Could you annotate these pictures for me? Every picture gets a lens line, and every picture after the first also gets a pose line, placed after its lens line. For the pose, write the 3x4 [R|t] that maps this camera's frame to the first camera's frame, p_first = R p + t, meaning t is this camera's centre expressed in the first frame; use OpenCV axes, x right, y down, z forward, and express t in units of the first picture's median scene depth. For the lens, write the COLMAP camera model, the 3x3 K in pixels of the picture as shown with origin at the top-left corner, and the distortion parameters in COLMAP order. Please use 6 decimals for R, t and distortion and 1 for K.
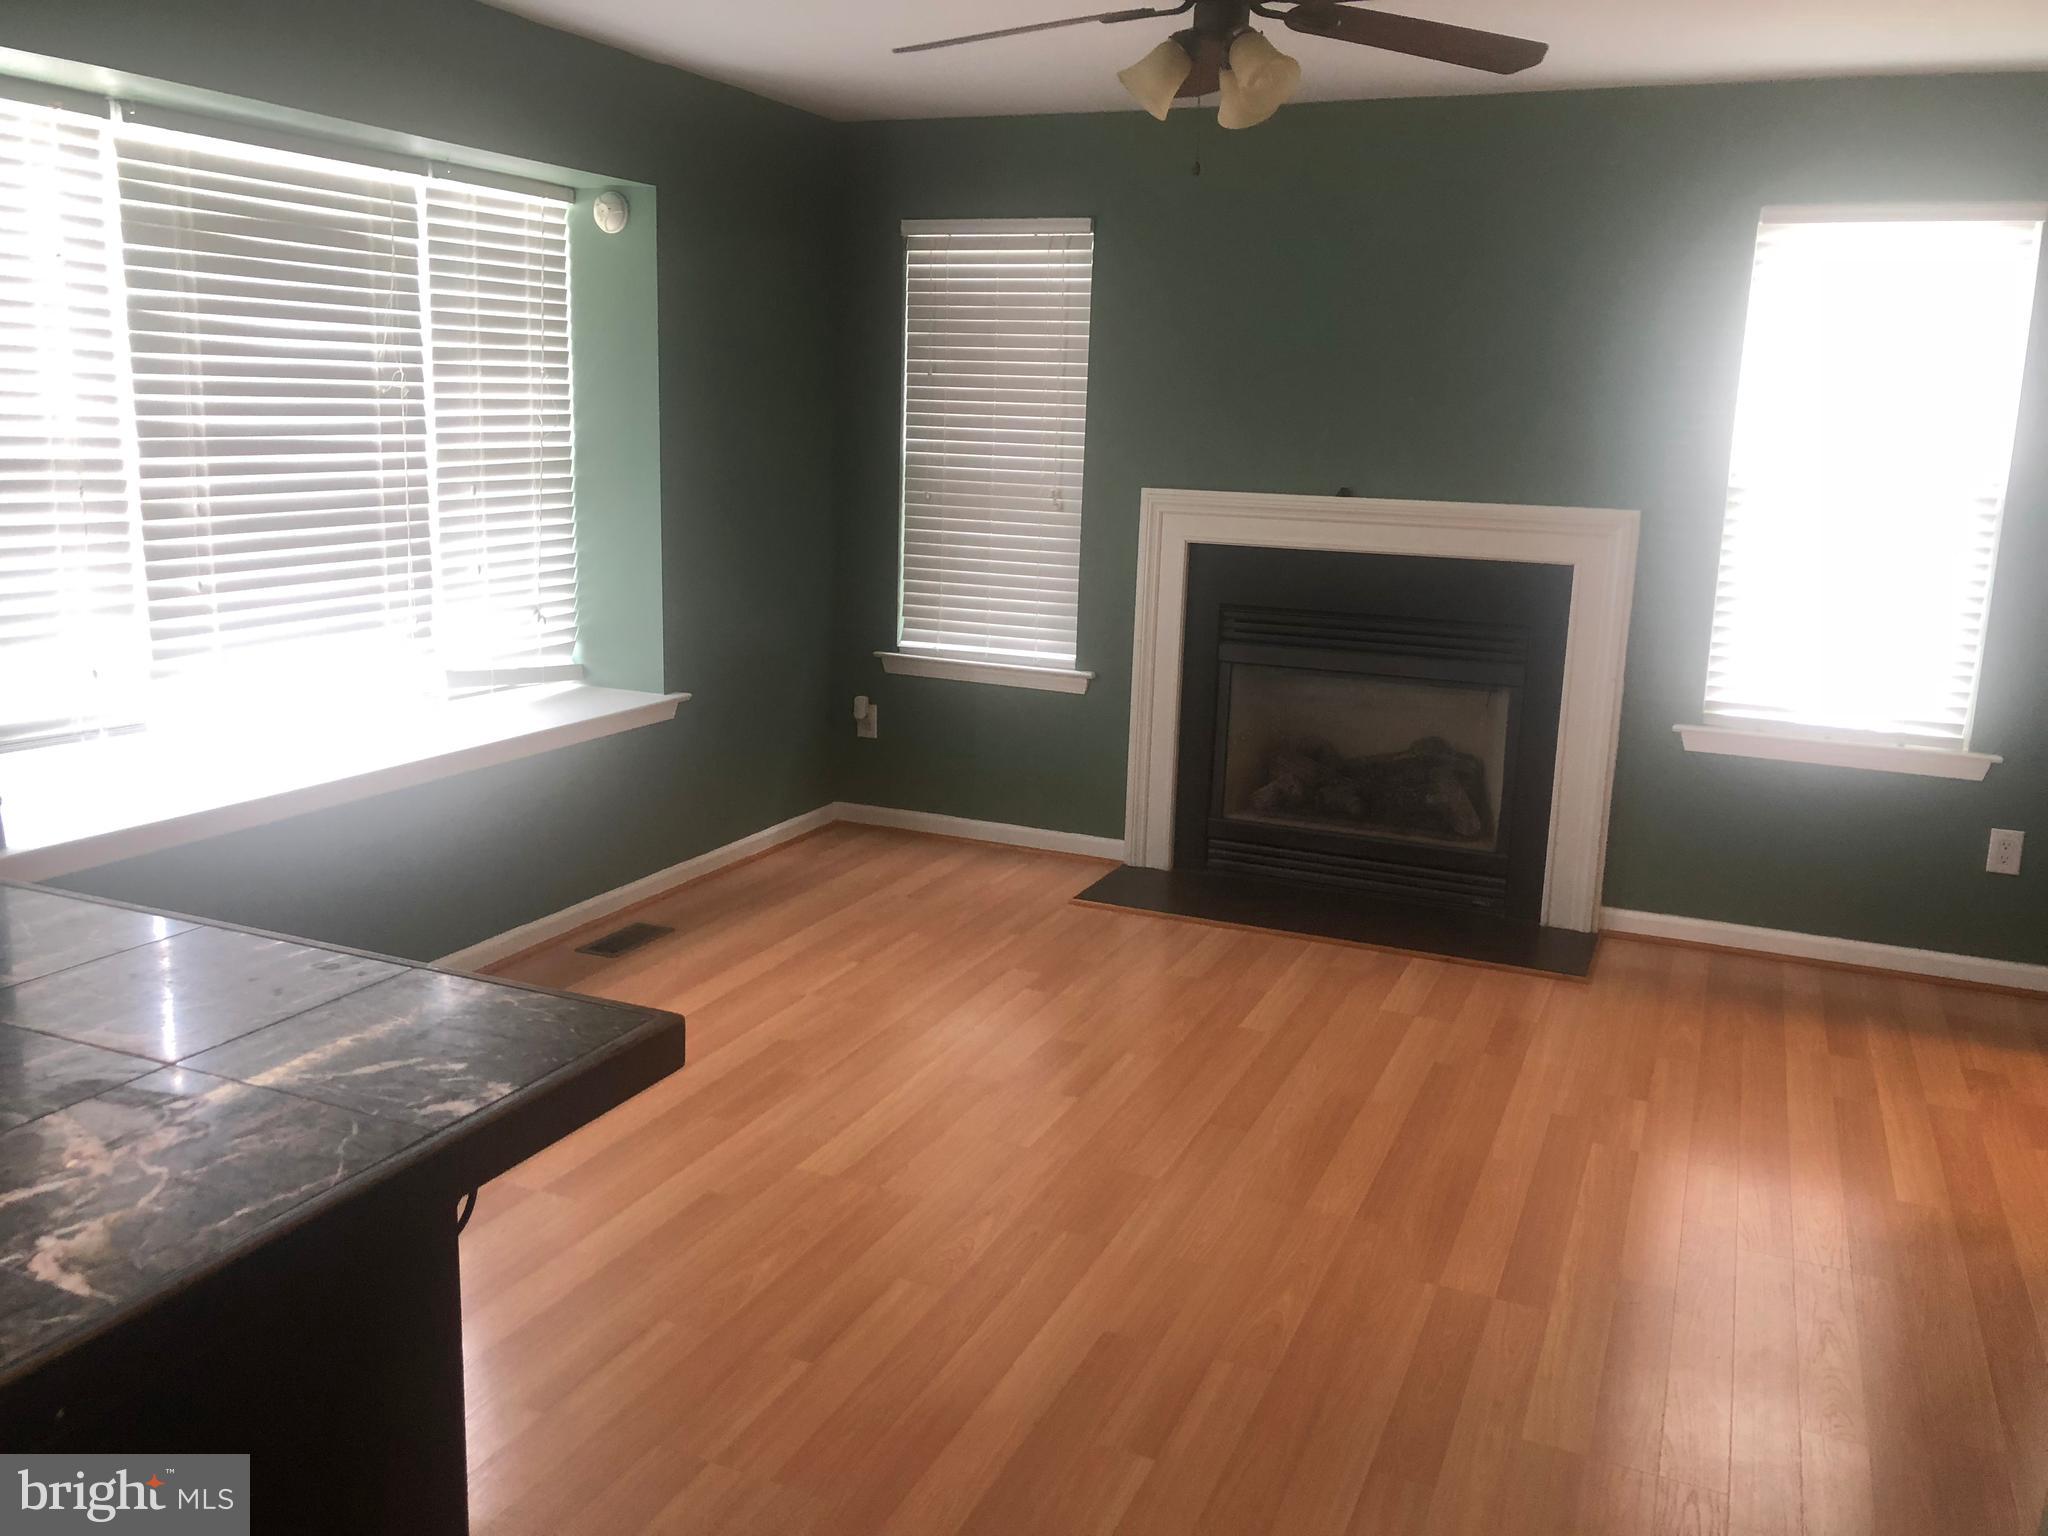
lens RADIAL K [[1715.1, 0, 977.8], [0, 1715.1, 771.0], [0, 0, 1]] dist [0.022059, -0.032180]
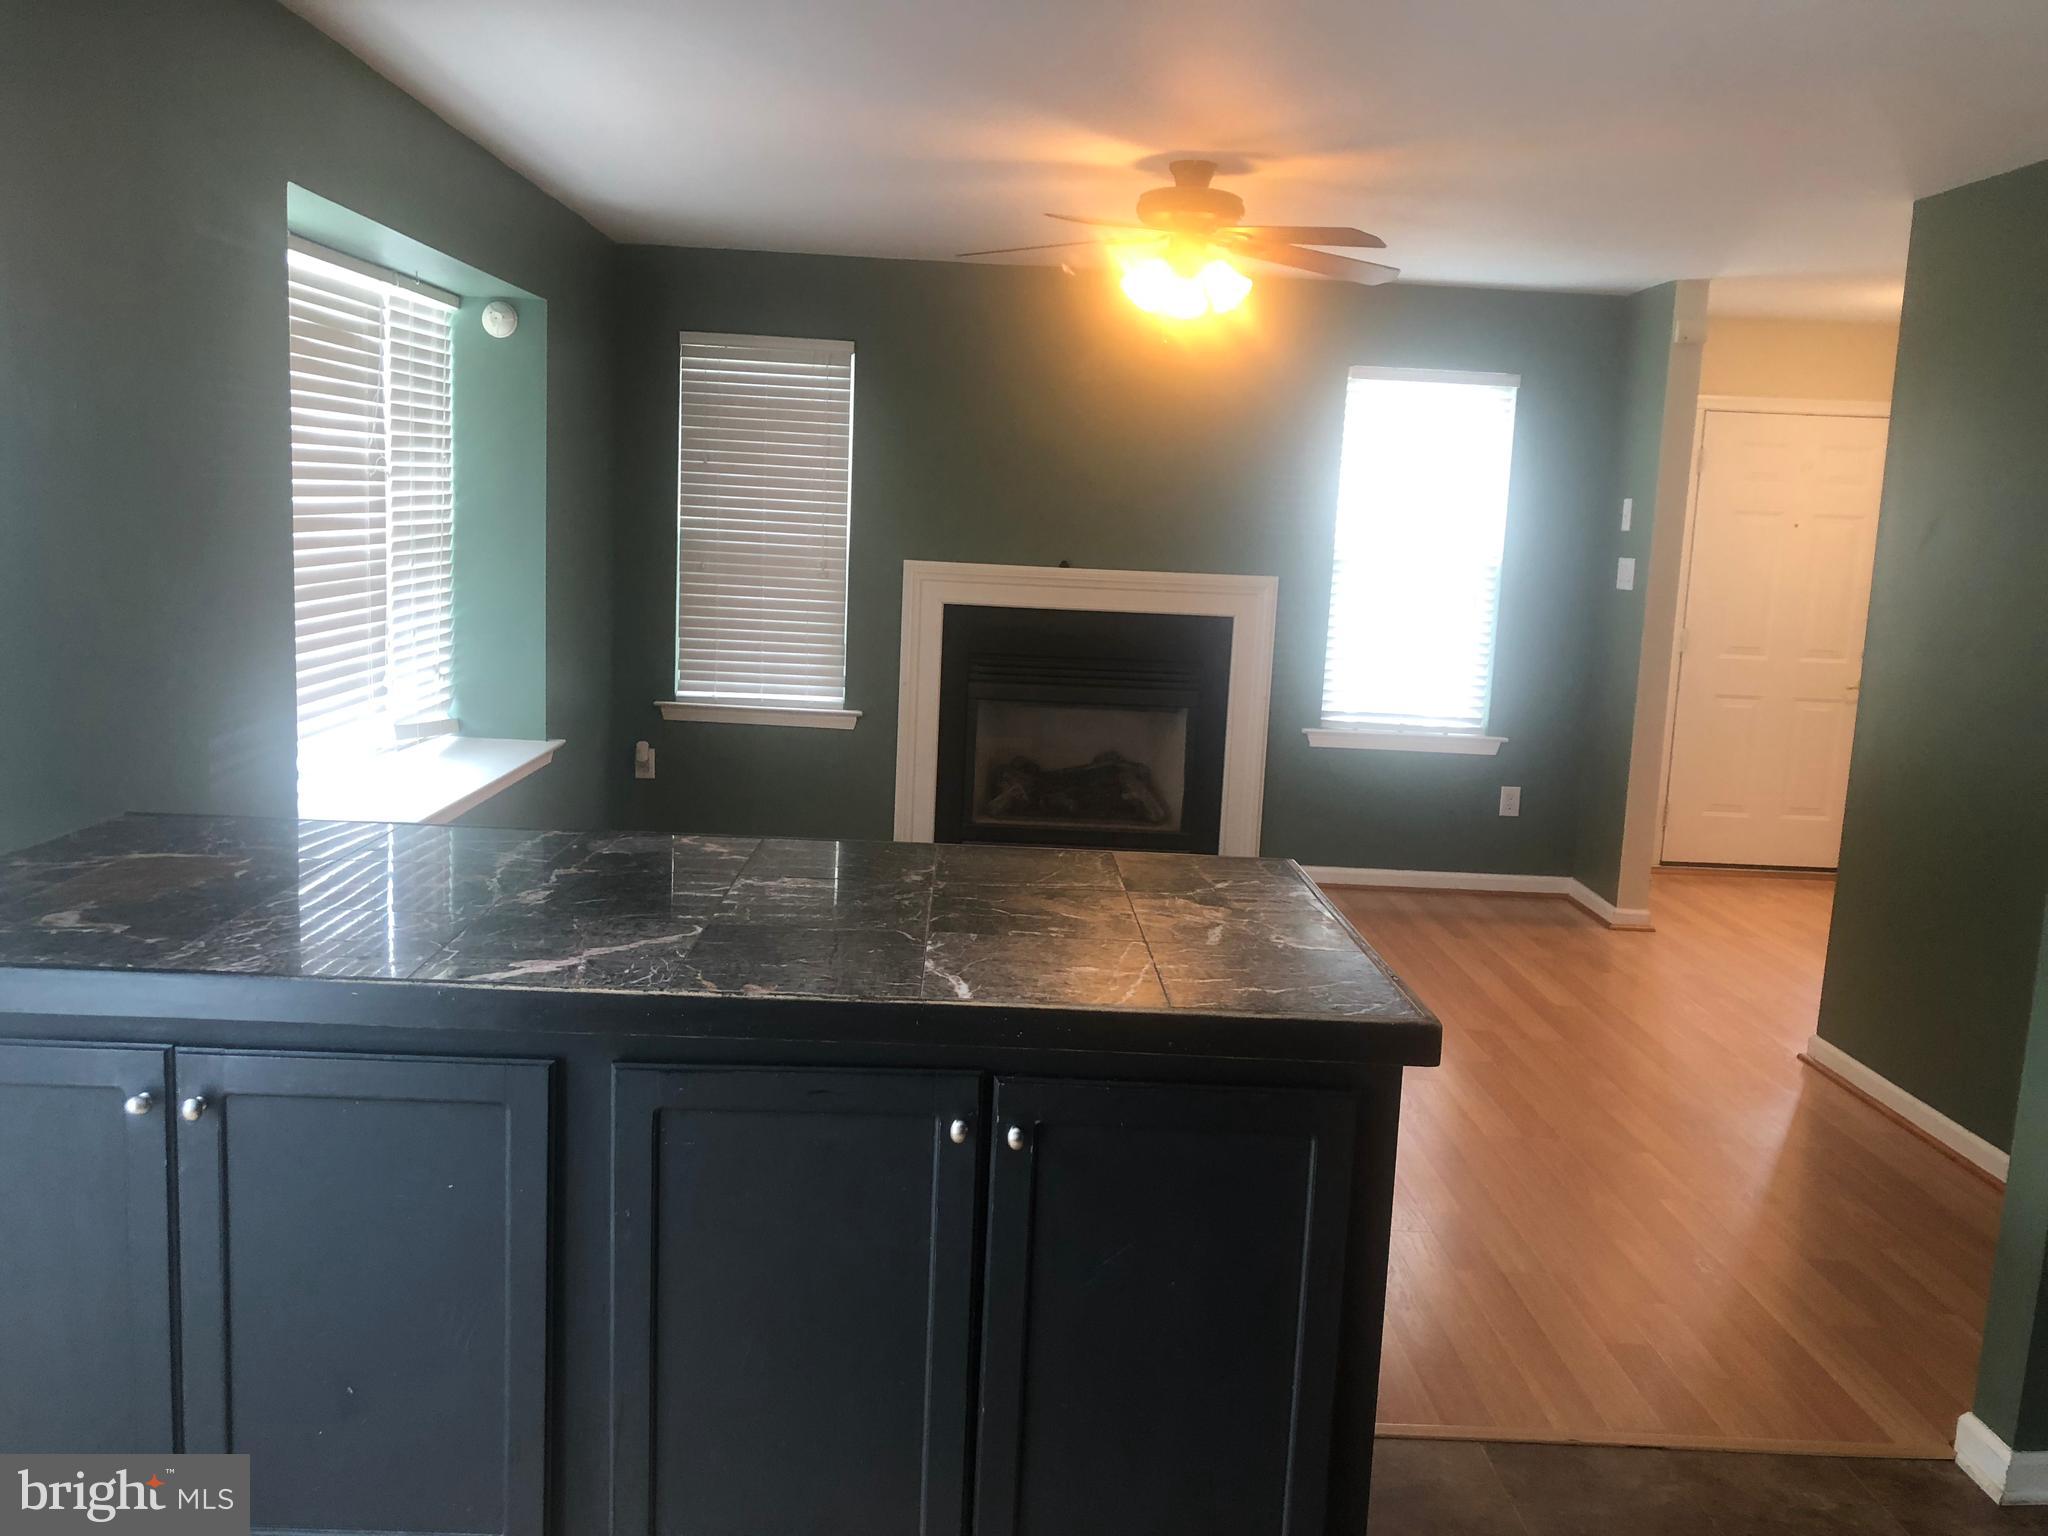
lens RADIAL K [[1715.1, 0, 1029.5], [0, 1715.1, 779.1], [0, 0, 1]] dist [0.022059, -0.032180]
pose [[0.900843, -0.055740, 0.430552, -0.374129], [0.069976, 0.997399, -0.017286, 0.021344], [-0.428469, 0.045700, 0.902400, -0.151439]]
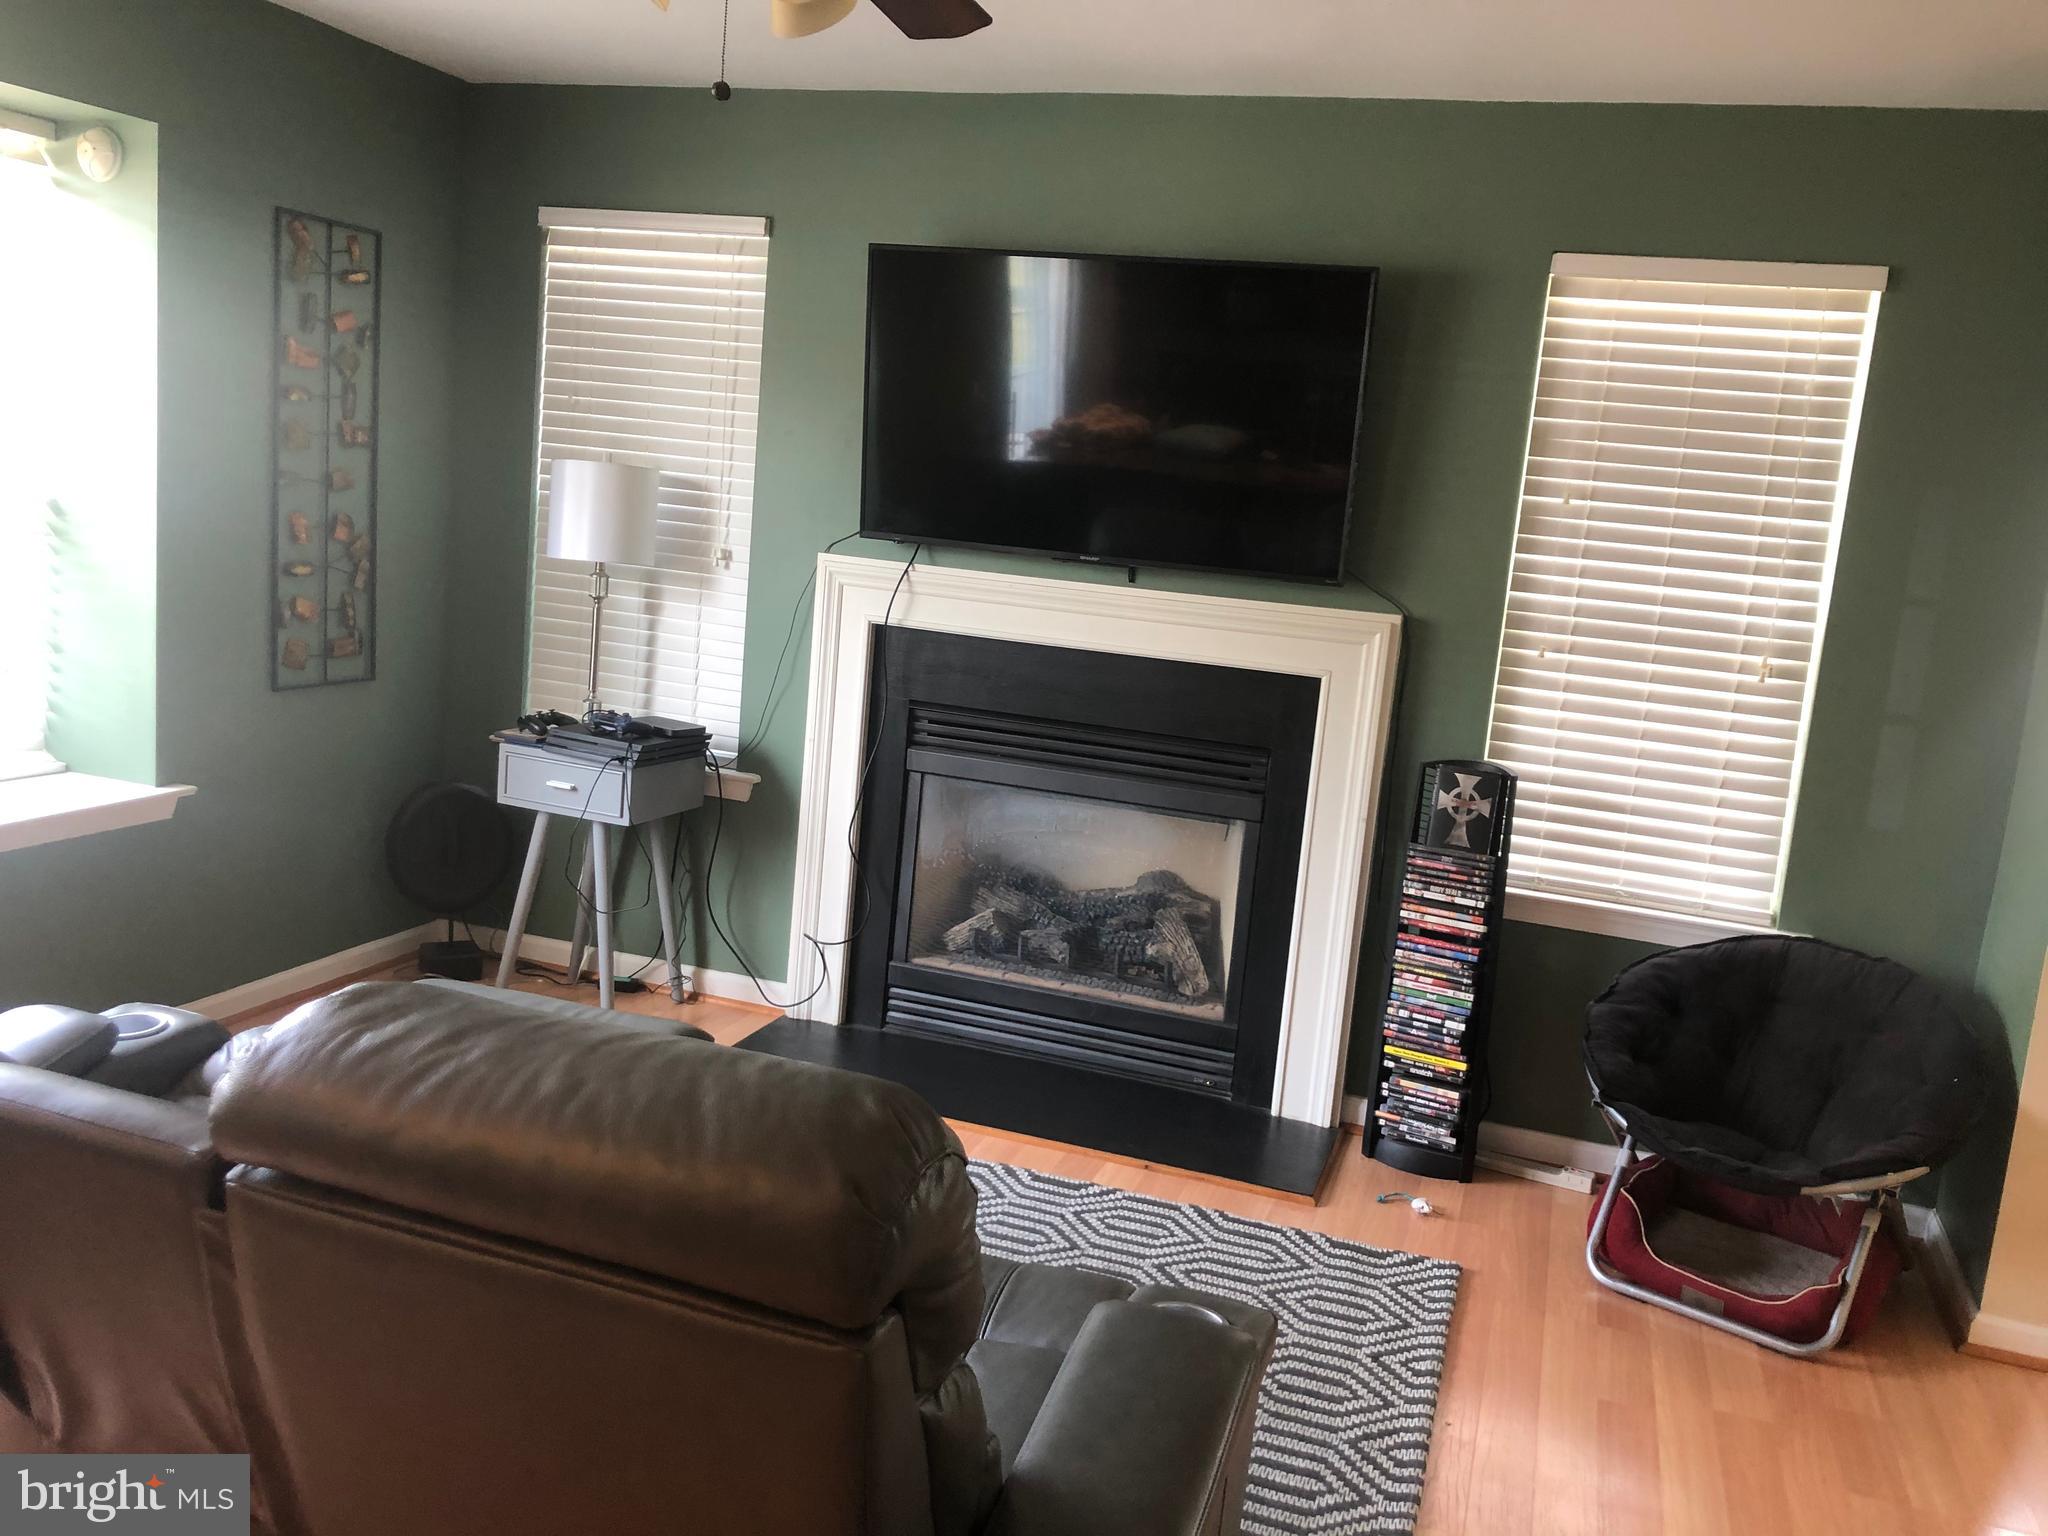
lens RADIAL K [[1715.1, 0, 1017.1], [0, 1715.1, 755.4], [0, 0, 1]] dist [0.022059, -0.032180]
pose [[0.992329, 0.044374, 0.115386, 0.103270], [-0.039854, 0.998356, -0.041189, -0.041269], [-0.117024, 0.036275, 0.992466, 0.192800]]
